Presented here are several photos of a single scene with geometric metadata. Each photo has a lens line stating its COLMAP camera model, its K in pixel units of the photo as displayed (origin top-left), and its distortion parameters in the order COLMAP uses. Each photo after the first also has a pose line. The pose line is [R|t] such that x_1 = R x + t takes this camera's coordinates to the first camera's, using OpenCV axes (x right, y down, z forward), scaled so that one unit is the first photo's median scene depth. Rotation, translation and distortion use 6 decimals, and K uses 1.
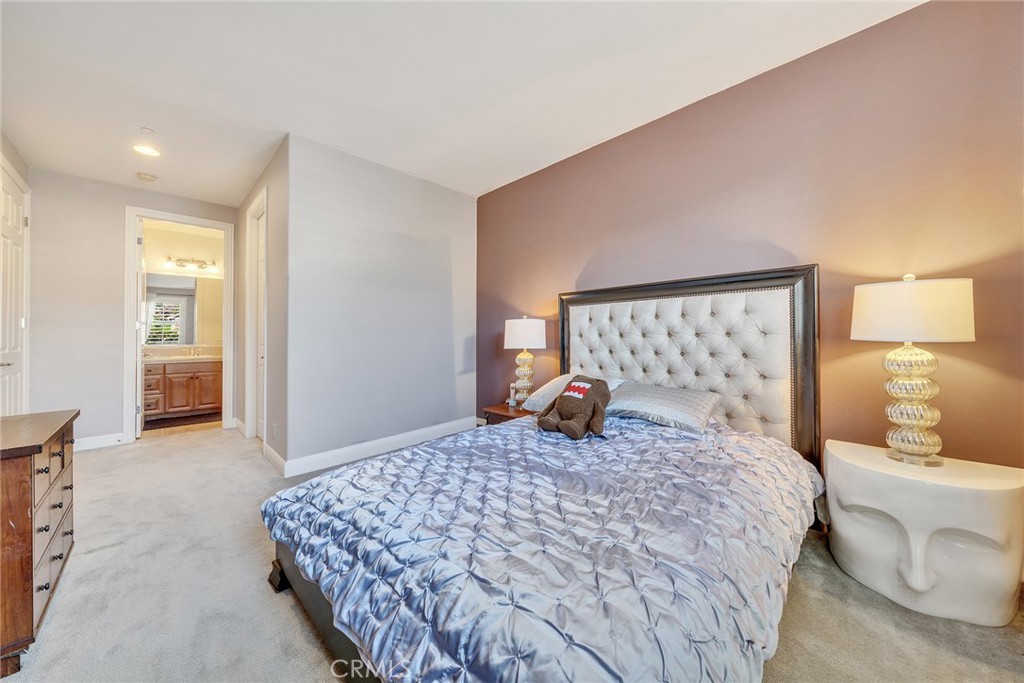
lens RADIAL K [[351.2, 0, 507.8], [0, 351.2, 340.0], [0, 0, 1]] dist [-0.001862, -0.000115]
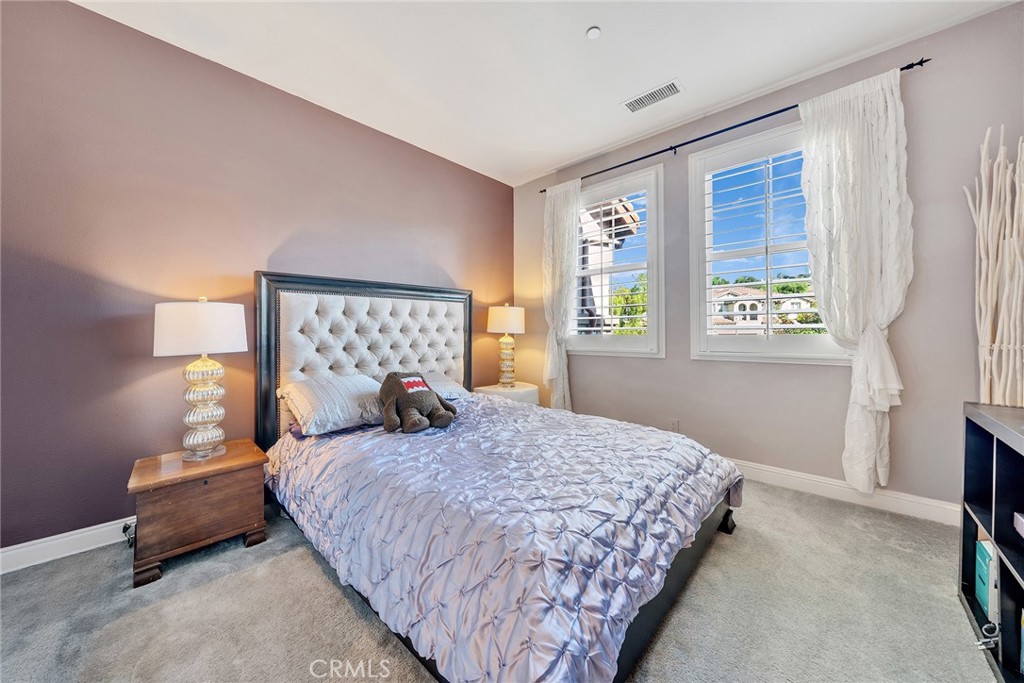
lens RADIAL K [[351.2, 0, 507.8], [0, 351.2, 340.0], [0, 0, 1]] dist [-0.001862, -0.000115]
pose [[-0.040059, 0.003232, 0.999192, -0.599815], [0.043038, 0.999072, -0.001506, 0.027904], [-0.998270, 0.042943, -0.040161, 0.604058]]
